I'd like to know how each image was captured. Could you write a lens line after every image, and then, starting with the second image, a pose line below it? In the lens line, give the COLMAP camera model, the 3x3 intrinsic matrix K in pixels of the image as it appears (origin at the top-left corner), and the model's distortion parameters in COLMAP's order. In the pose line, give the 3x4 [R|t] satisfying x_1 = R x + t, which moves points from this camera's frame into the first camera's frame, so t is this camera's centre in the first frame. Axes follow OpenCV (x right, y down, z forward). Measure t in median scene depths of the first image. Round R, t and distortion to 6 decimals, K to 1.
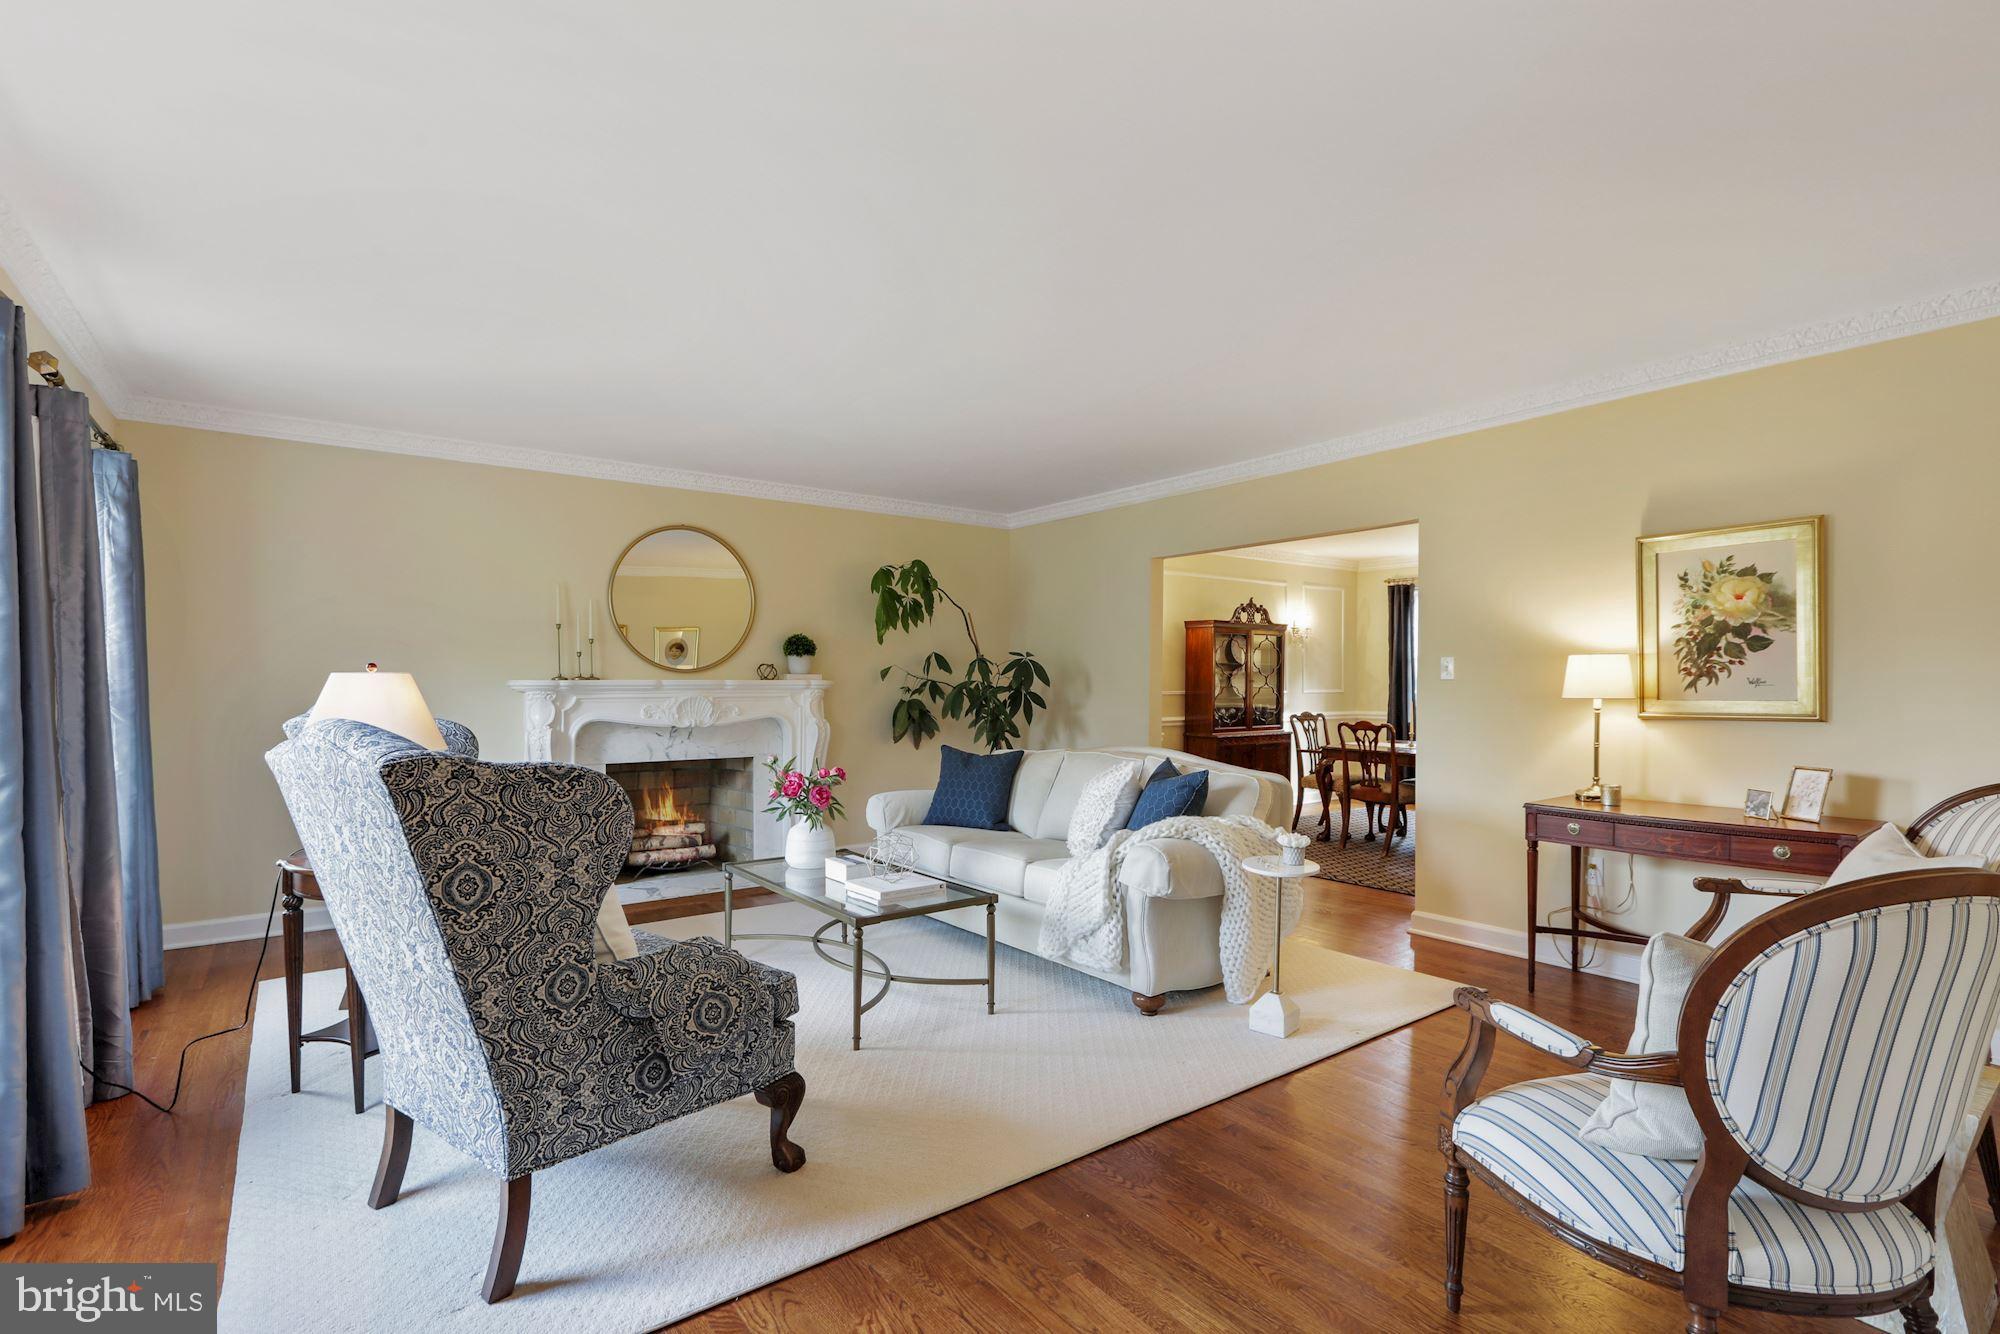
lens RADIAL K [[942.1, 0, 993.4], [0, 942.1, 671.7], [0, 0, 1]] dist [0.005389, -0.001583]
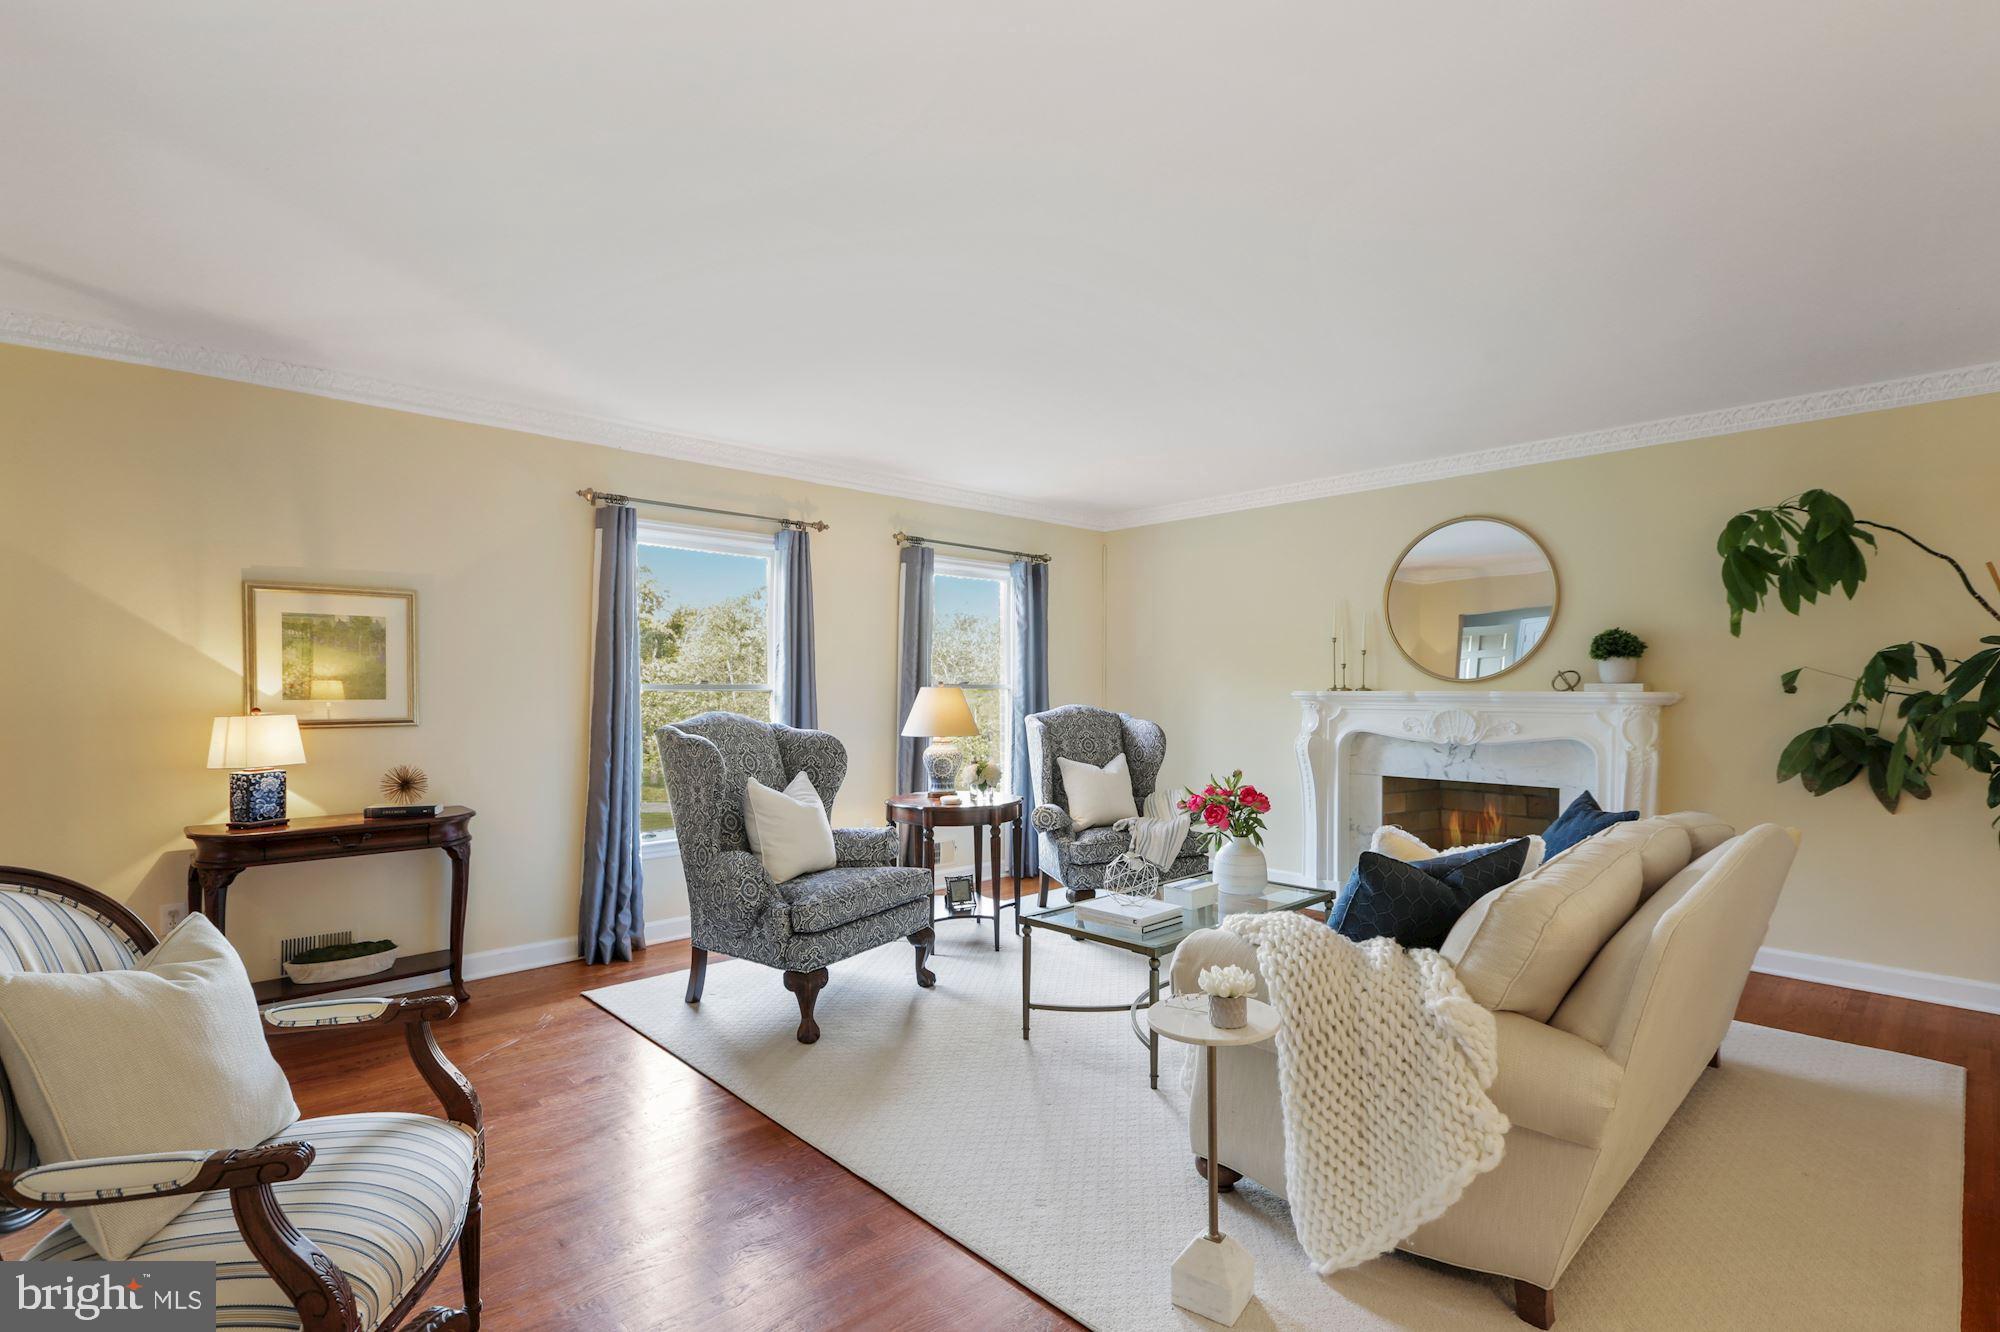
lens RADIAL K [[942.1, 0, 988.6], [0, 942.1, 679.9], [0, 0, 1]] dist [0.005389, -0.001583]
pose [[0.094673, -0.006945, -0.995484, 0.513933], [0.013461, 0.999893, -0.005696, -0.002465], [0.995417, -0.012861, 0.094757, 0.476055]]
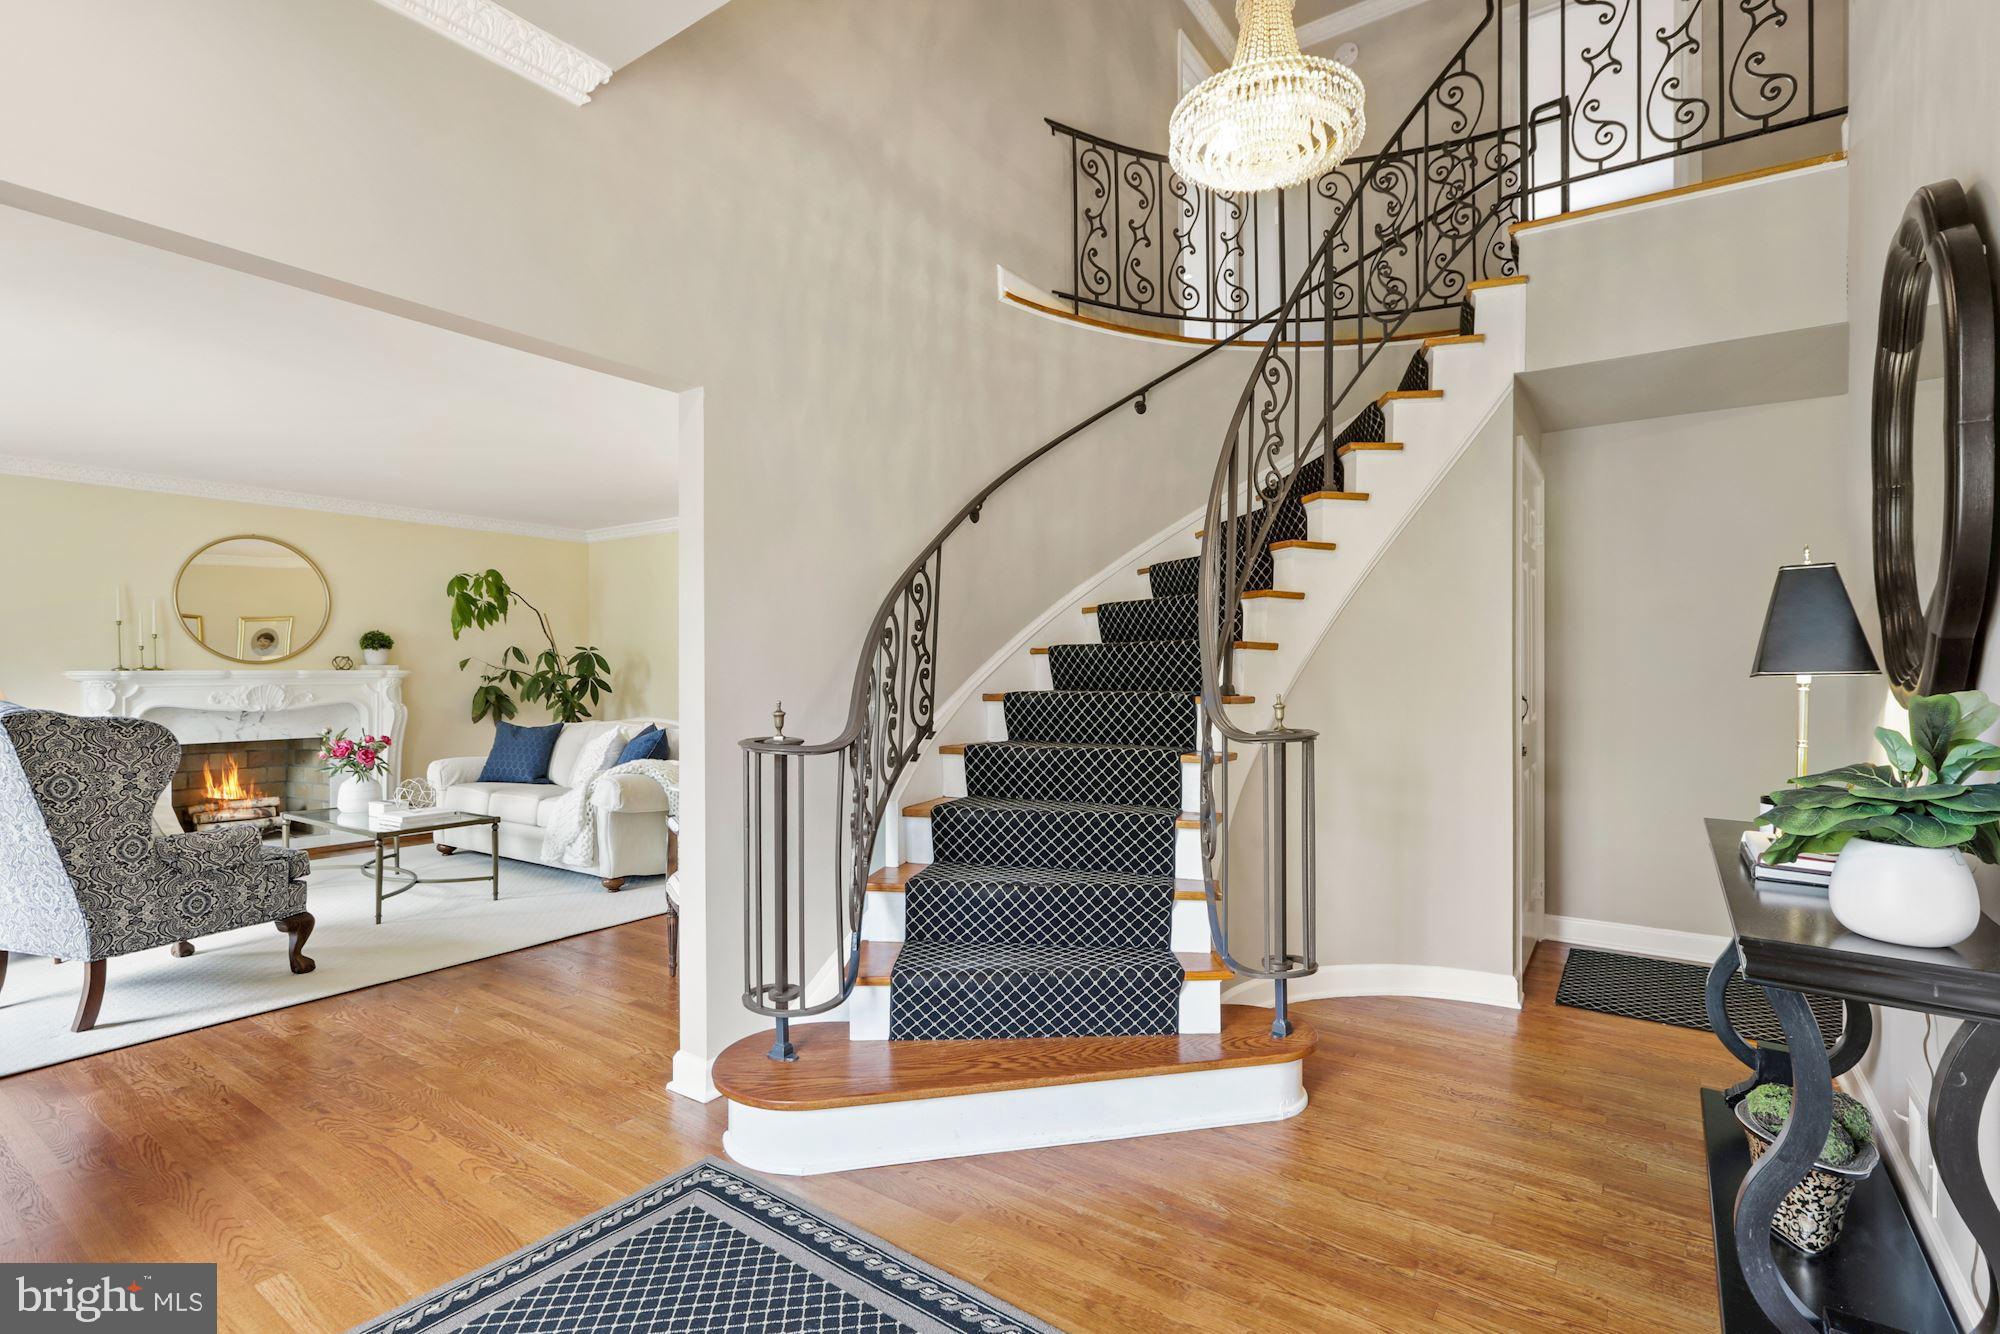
lens RADIAL K [[942.1, 0, 998.4], [0, 942.1, 663.5], [0, 0, 1]] dist [0.005389, -0.001583]
pose [[0.948787, -0.001902, 0.315911, 0.167013], [0.001215, 0.999996, 0.002372, -0.001177], [-0.315914, -0.001866, 0.948786, -0.376589]]
